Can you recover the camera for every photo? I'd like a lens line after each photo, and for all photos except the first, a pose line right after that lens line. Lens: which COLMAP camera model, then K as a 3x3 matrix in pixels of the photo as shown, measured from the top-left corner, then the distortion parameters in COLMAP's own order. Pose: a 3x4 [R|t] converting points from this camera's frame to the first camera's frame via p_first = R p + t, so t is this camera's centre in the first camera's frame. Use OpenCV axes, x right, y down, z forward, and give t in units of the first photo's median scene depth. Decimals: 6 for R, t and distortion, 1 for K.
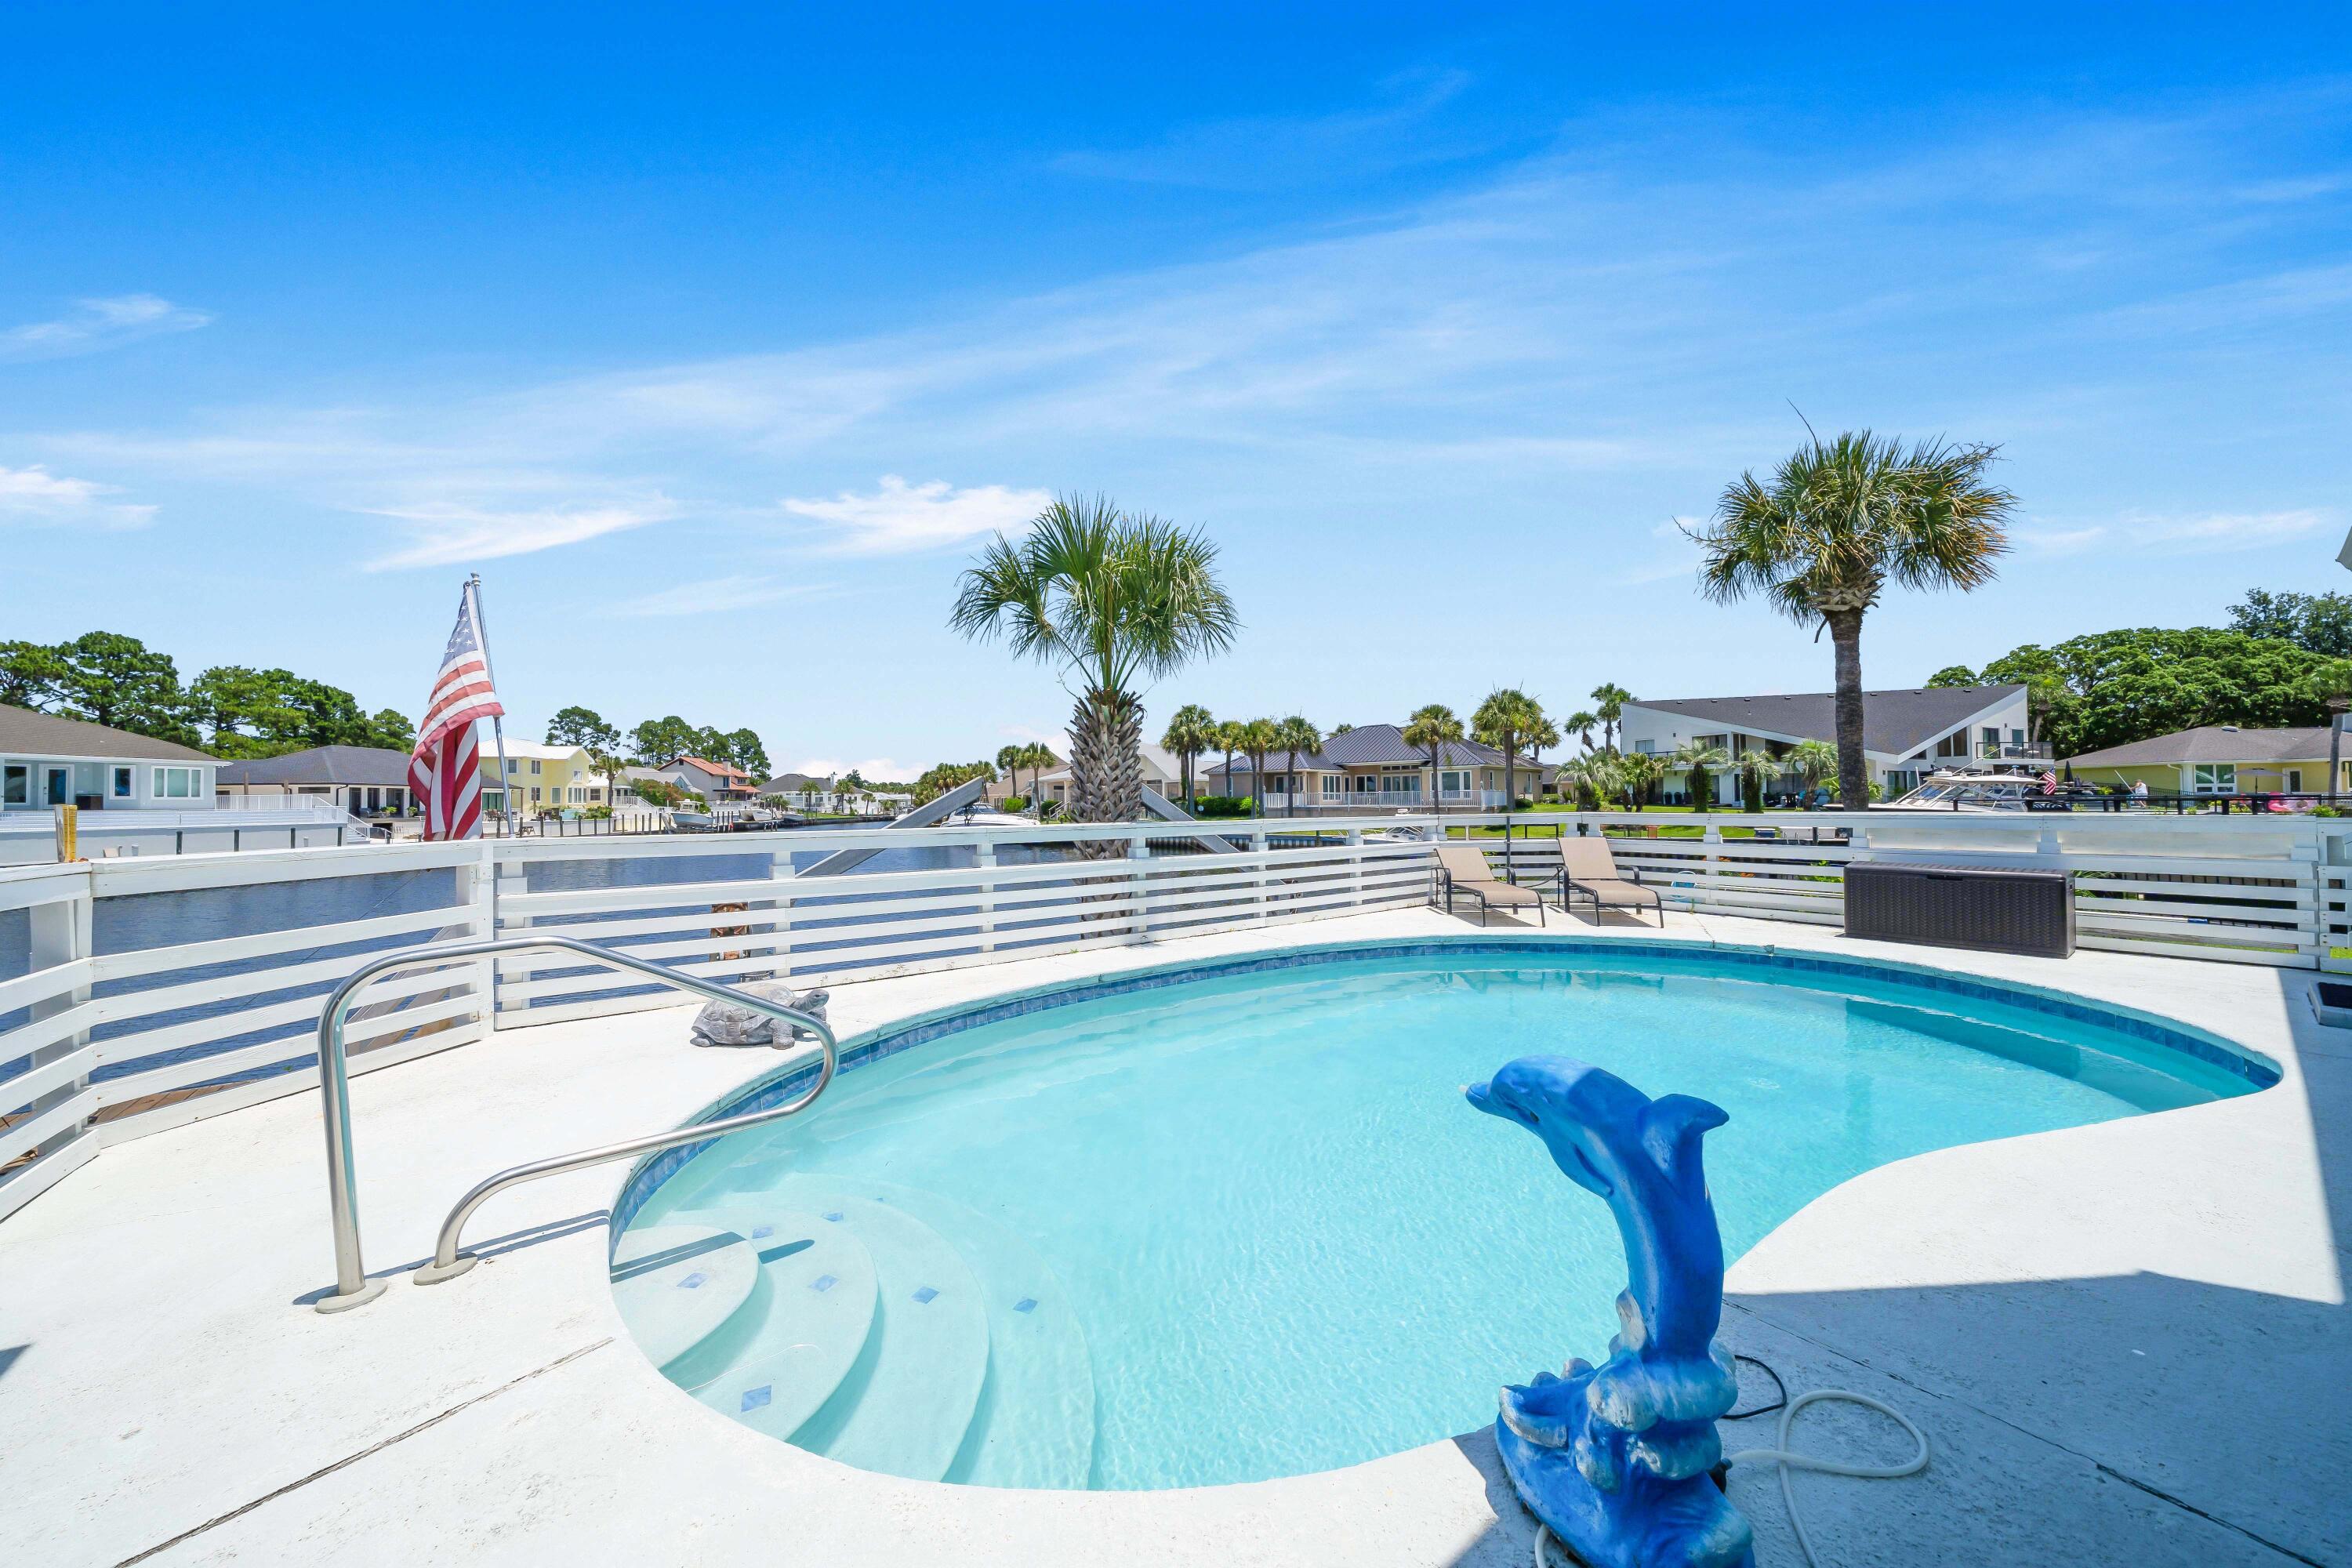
lens RADIAL K [[809.6, 0, 1162.8], [0, 809.6, 783.9], [0, 0, 1]] dist [-0.004831, -0.000010]
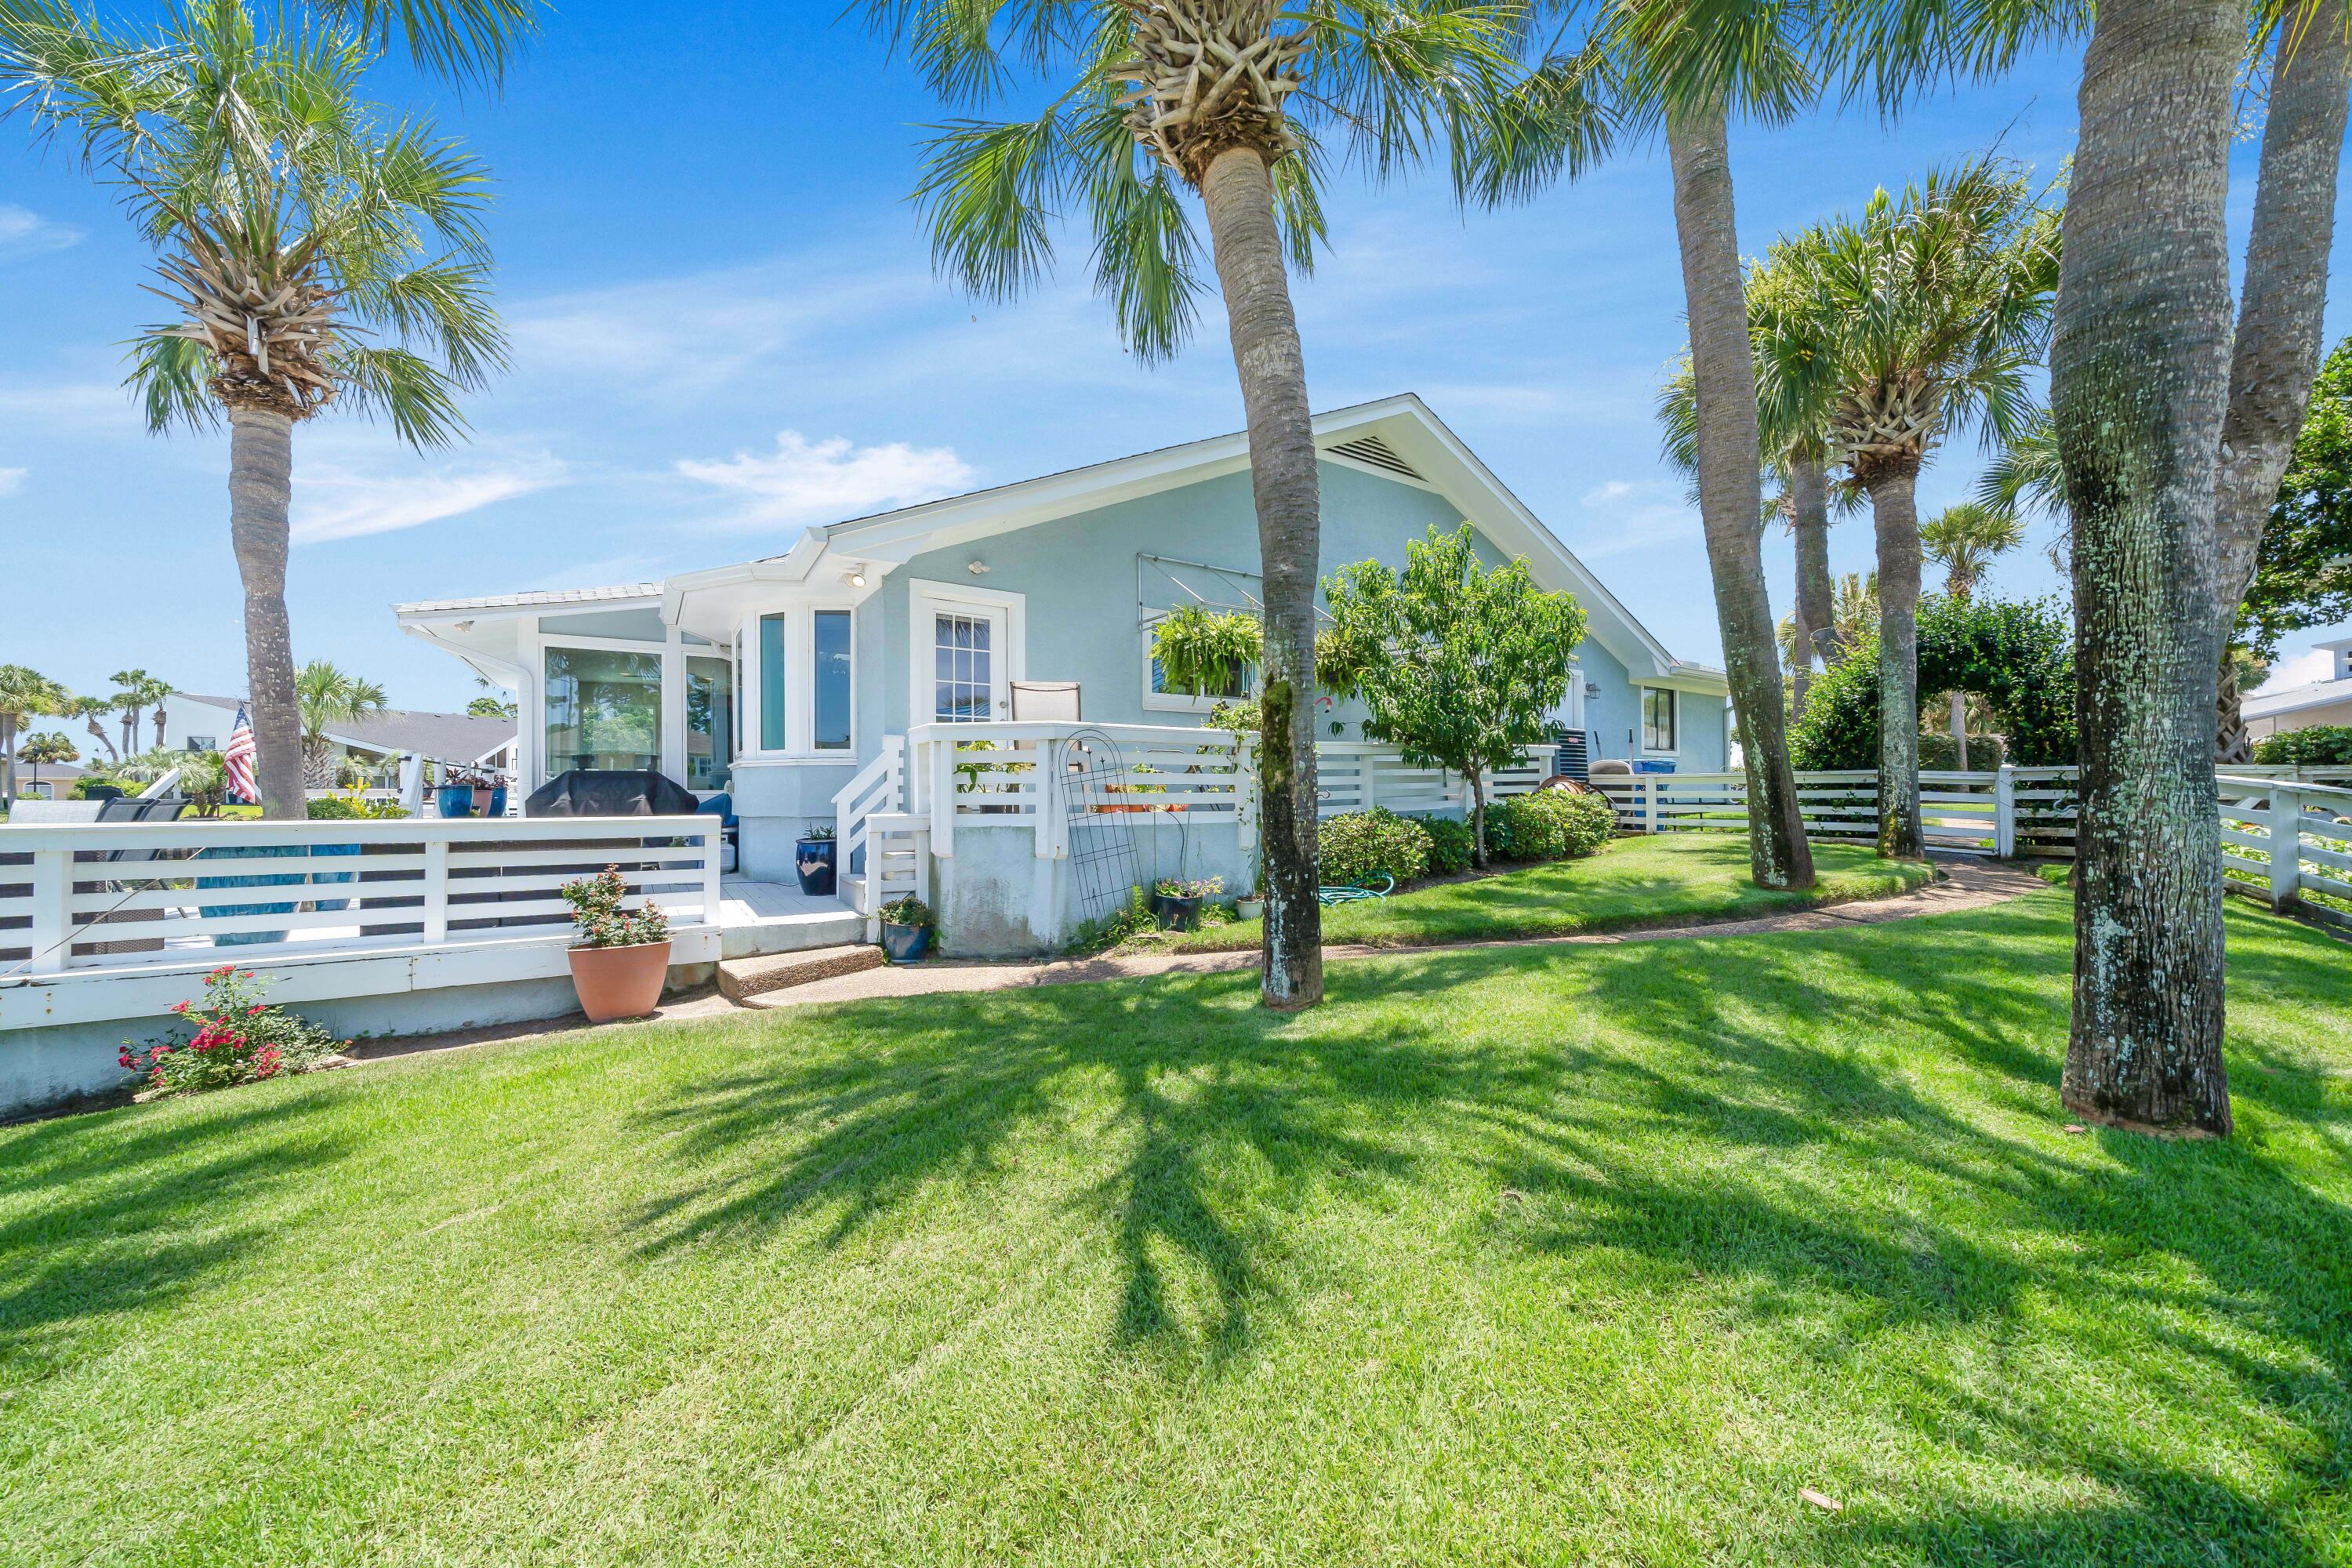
lens RADIAL K [[809.6, 0, 1163.9], [0, 809.6, 782.0], [0, 0, 1]] dist [-0.004831, -0.000010]
pose [[0.059933, 0.025117, 0.997886, -0.245554], [-0.015372, 0.999588, -0.024237, 0.003863], [-0.998084, -0.013887, 0.060294, -0.169053]]
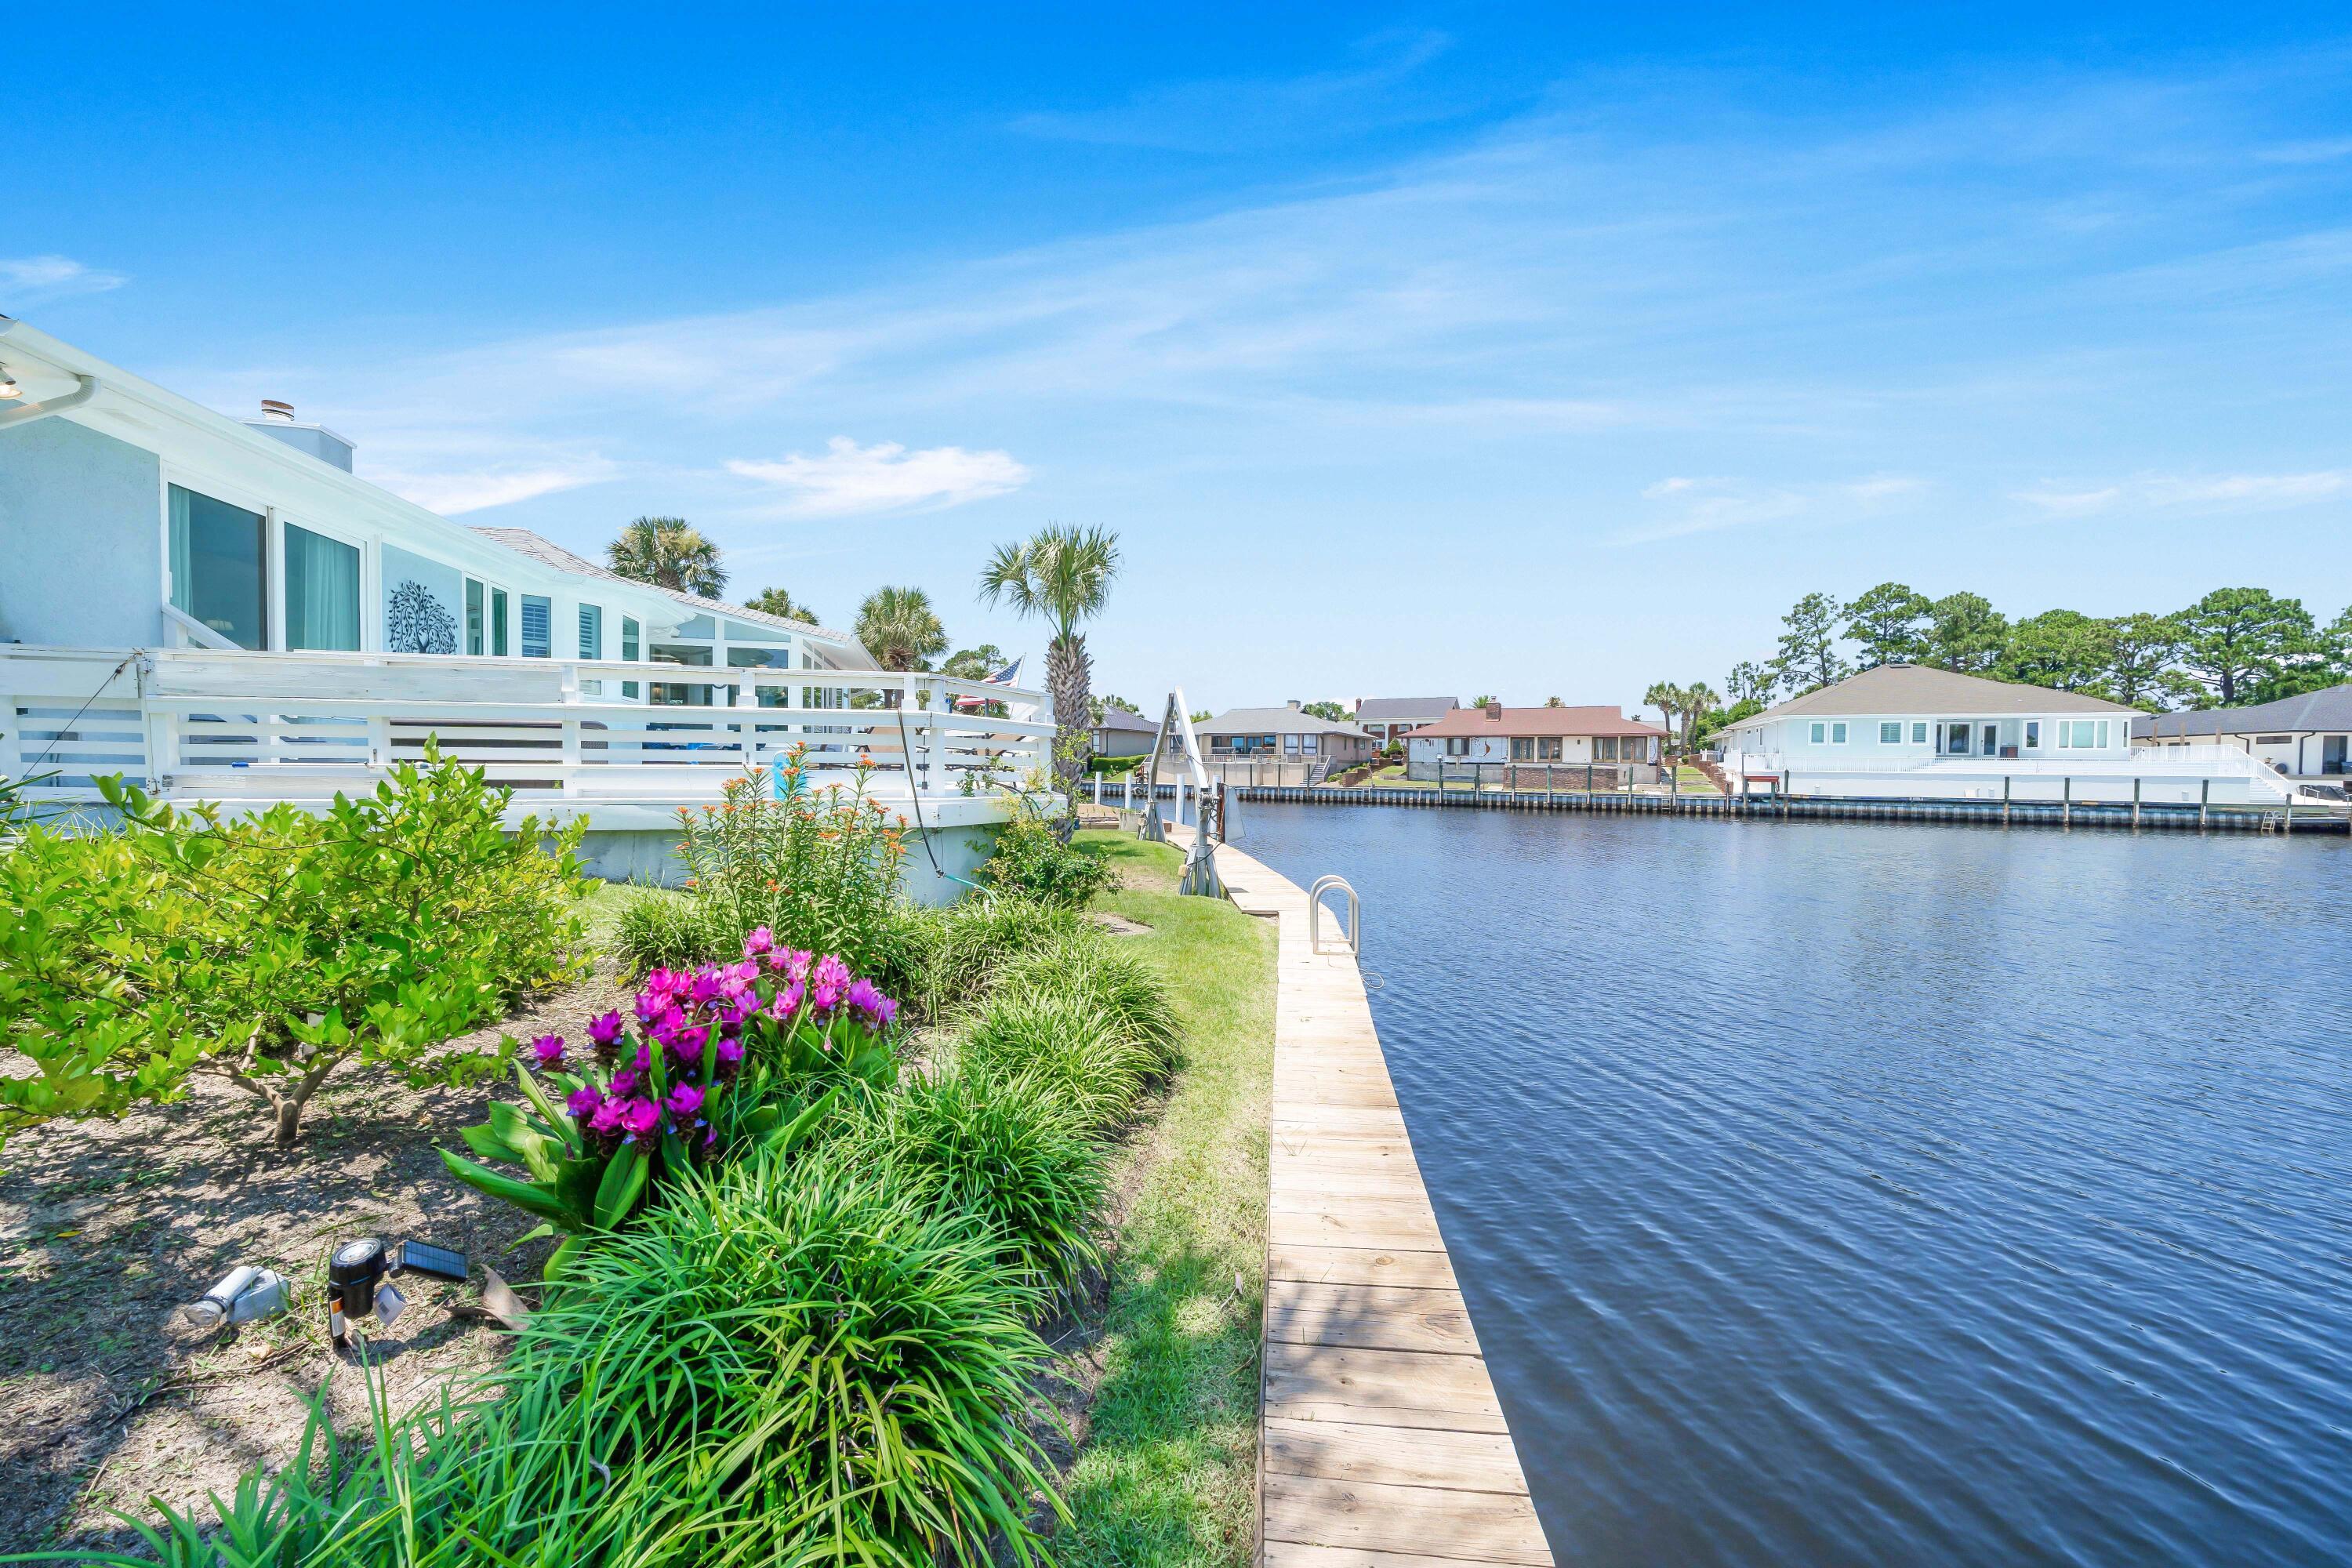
lens RADIAL K [[809.6, 0, 1161.6], [0, 809.6, 783.4], [0, 0, 1]] dist [-0.004831, -0.000010]
pose [[-0.385731, 0.027259, -0.922209, 0.149293], [0.012869, 0.999625, 0.024165, 0.015461], [0.922522, -0.002546, -0.385937, 0.206930]]
